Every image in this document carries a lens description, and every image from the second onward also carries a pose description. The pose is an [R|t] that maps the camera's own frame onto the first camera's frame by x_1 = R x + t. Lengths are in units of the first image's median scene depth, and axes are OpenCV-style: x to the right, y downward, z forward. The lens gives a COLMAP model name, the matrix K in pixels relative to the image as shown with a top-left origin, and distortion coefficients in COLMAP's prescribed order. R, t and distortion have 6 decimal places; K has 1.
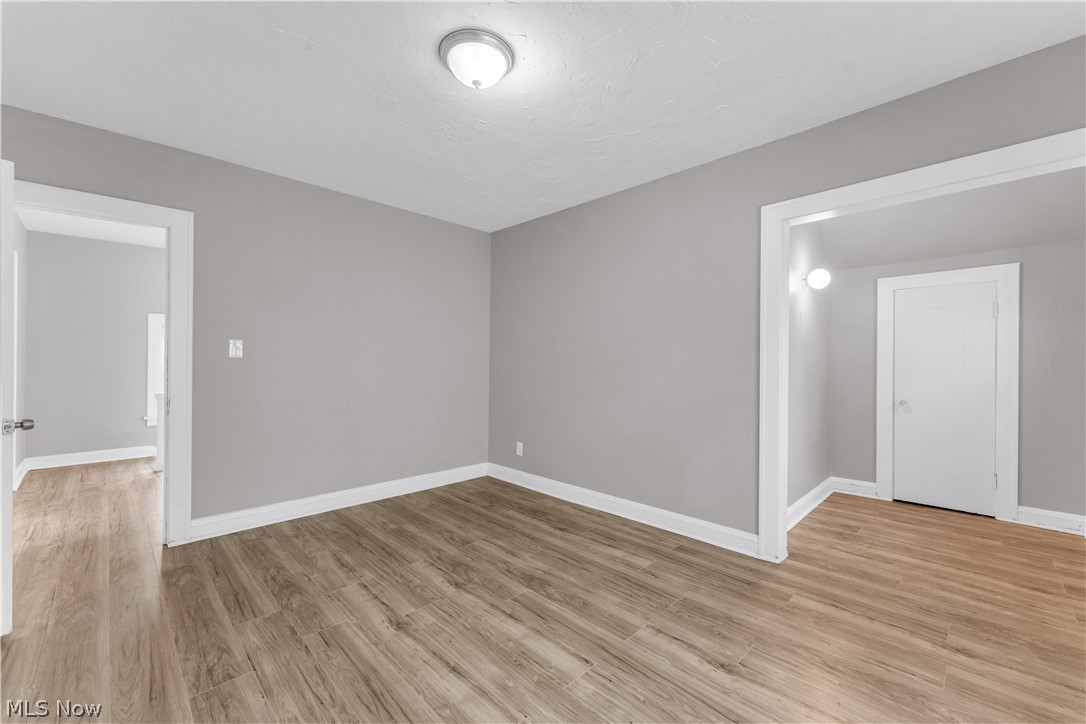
lens RADIAL K [[436.4, 0, 542.8], [0, 436.4, 363.2], [0, 0, 1]] dist [0.004632, 0.000344]
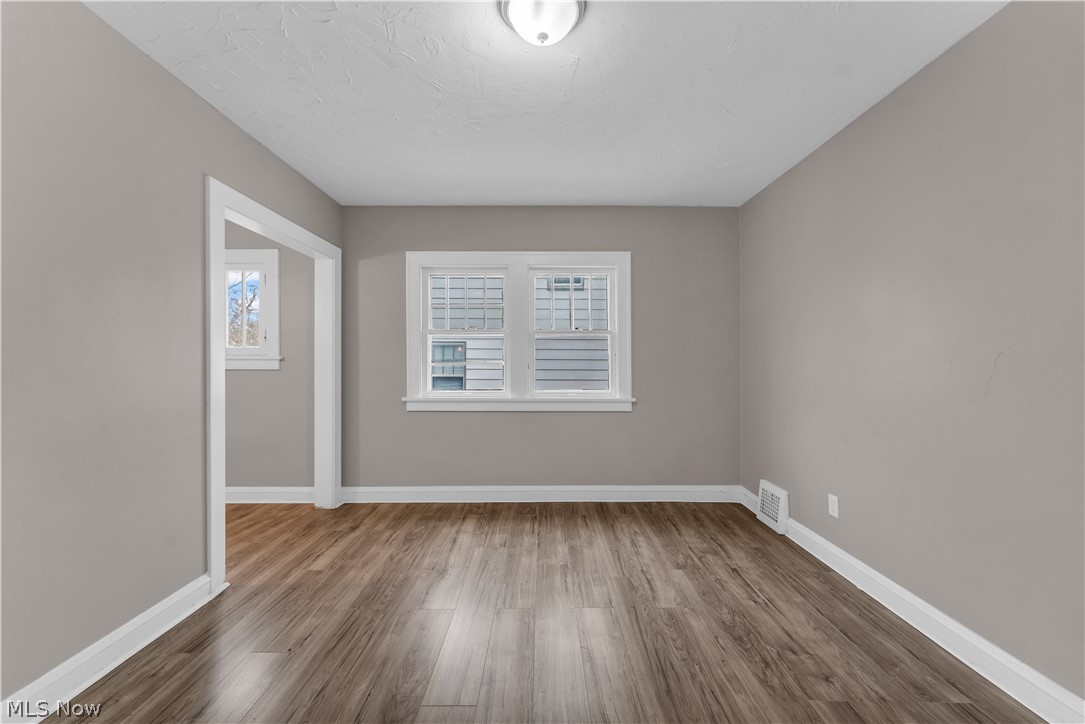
lens RADIAL K [[436.0, 0, 542.9], [0, 436.0, 362.2], [0, 0, 1]] dist [0.004632, 0.000344]
pose [[-0.714158, -0.001039, 0.699983, -0.698834], [-0.002547, 0.999996, -0.001115, -0.003797], [-0.699979, -0.002579, -0.714158, 1.500676]]
